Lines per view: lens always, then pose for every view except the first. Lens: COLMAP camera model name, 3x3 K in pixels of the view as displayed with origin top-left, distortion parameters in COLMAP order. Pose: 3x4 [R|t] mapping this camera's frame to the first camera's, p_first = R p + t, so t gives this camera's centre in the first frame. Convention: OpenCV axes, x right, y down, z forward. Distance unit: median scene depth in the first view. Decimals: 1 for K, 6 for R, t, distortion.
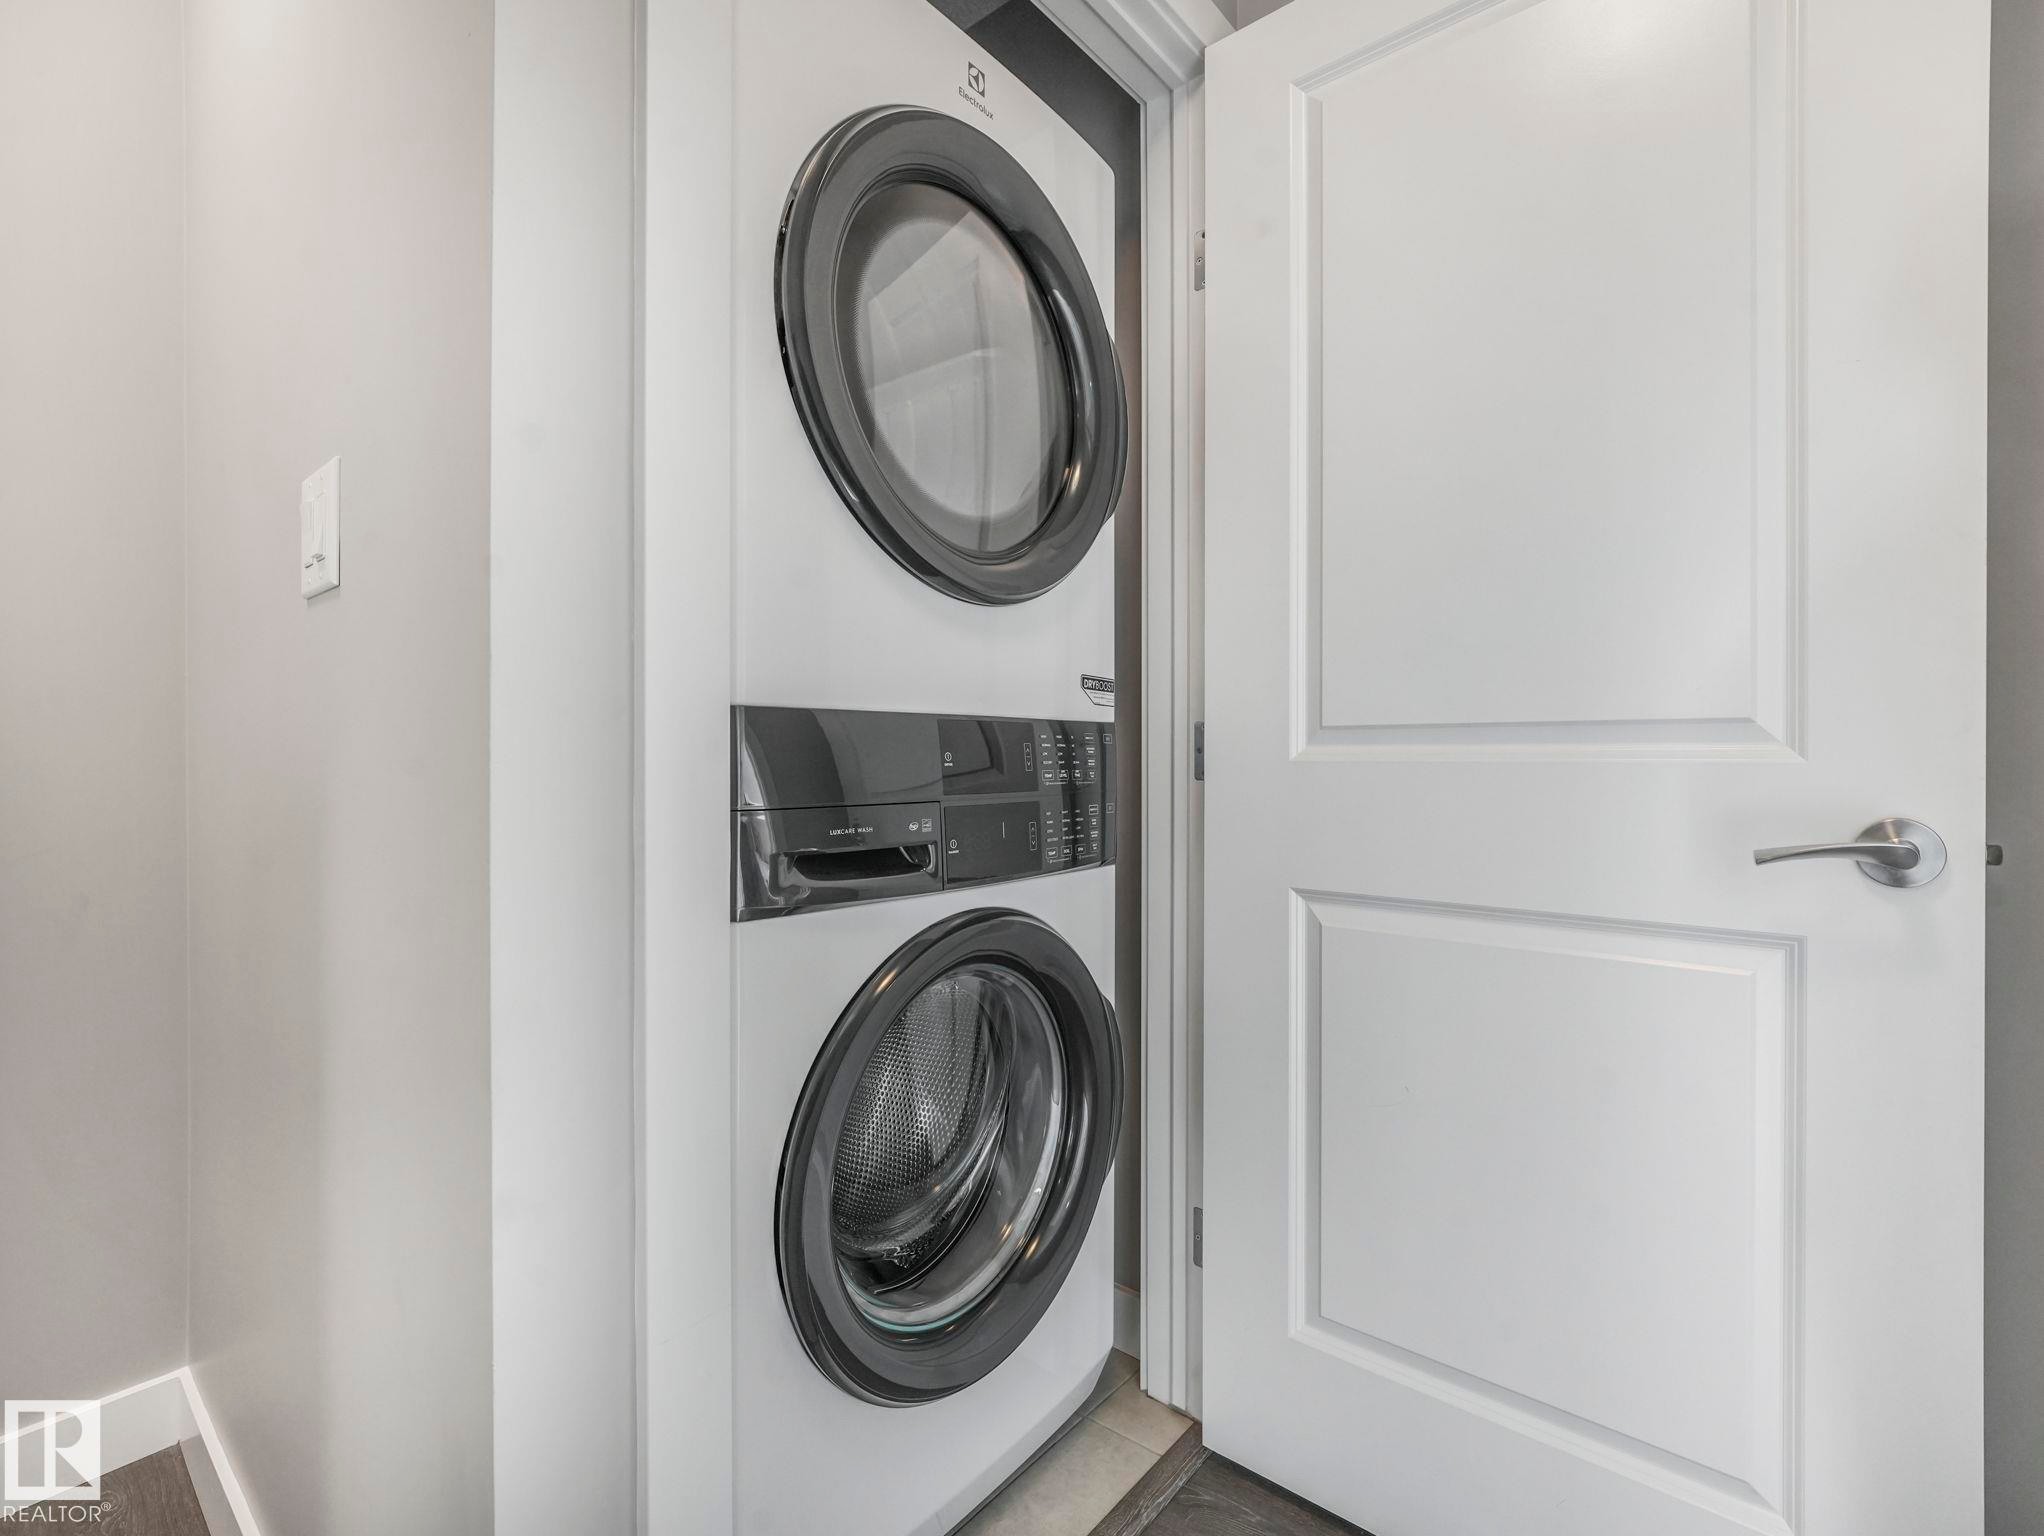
lens RADIAL K [[940.1, 0, 1024.7], [0, 940.1, 766.6], [0, 0, 1]] dist [-0.011524, 0.001172]
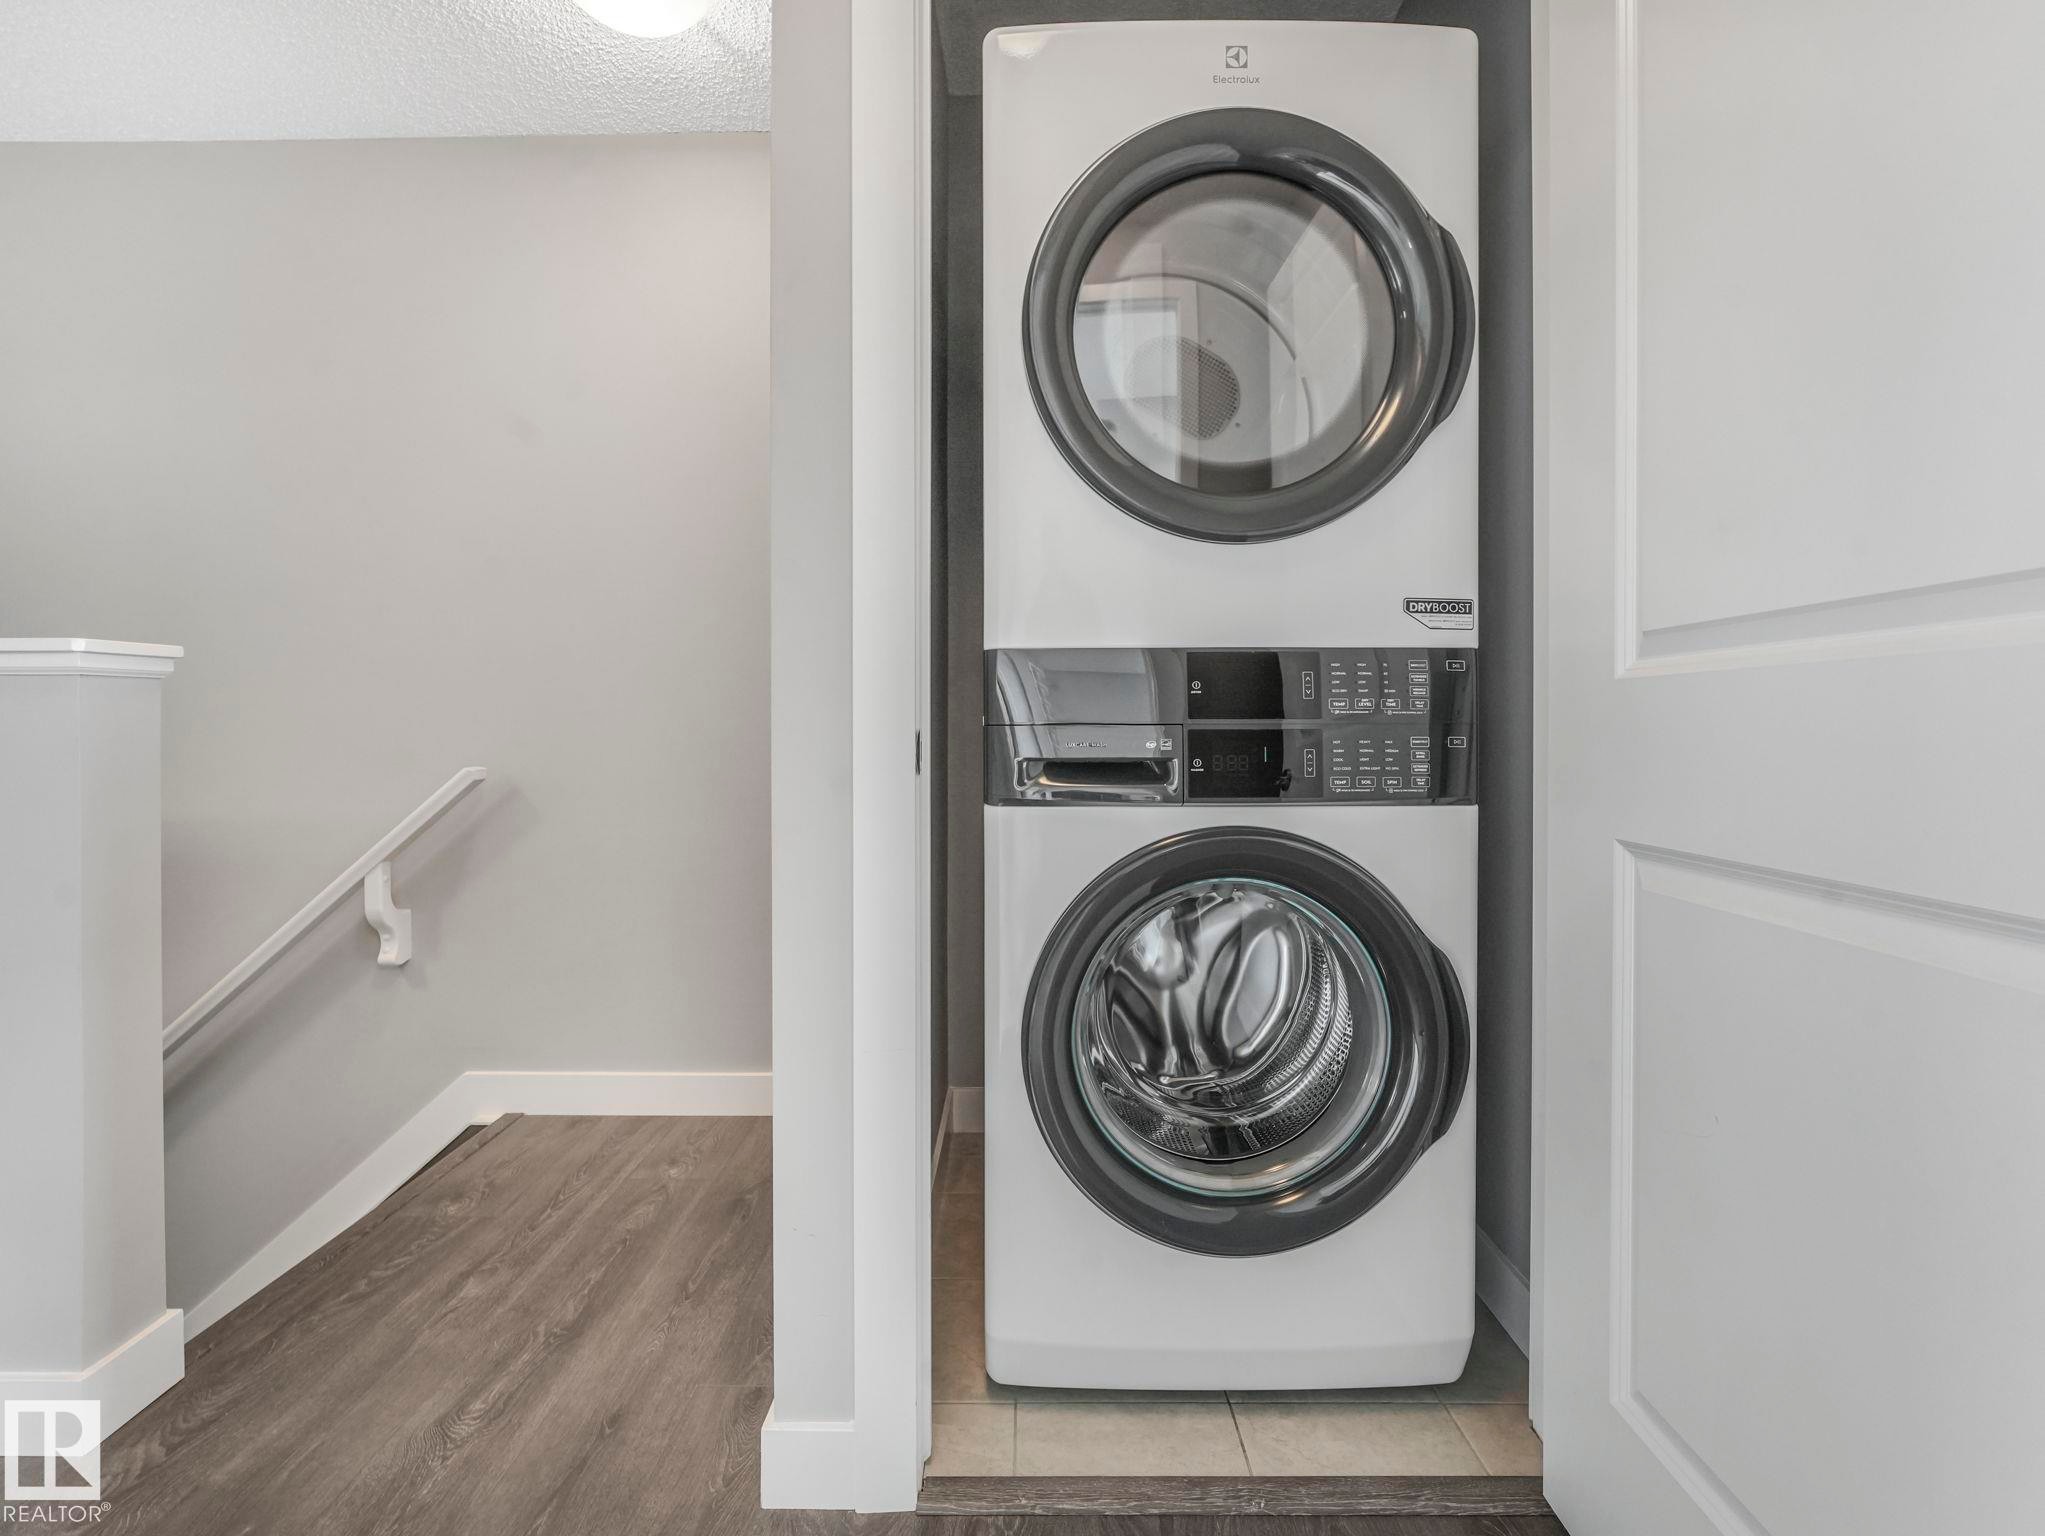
lens RADIAL K [[940.6, 0, 1024.0], [0, 940.6, 746.5], [0, 0, 1]] dist [-0.011524, 0.001172]
pose [[0.637531, 0.014448, -0.770289, 0.575743], [-0.006947, 0.999891, 0.013005, 0.043775], [0.770393, -0.002940, 0.637562, 0.110140]]
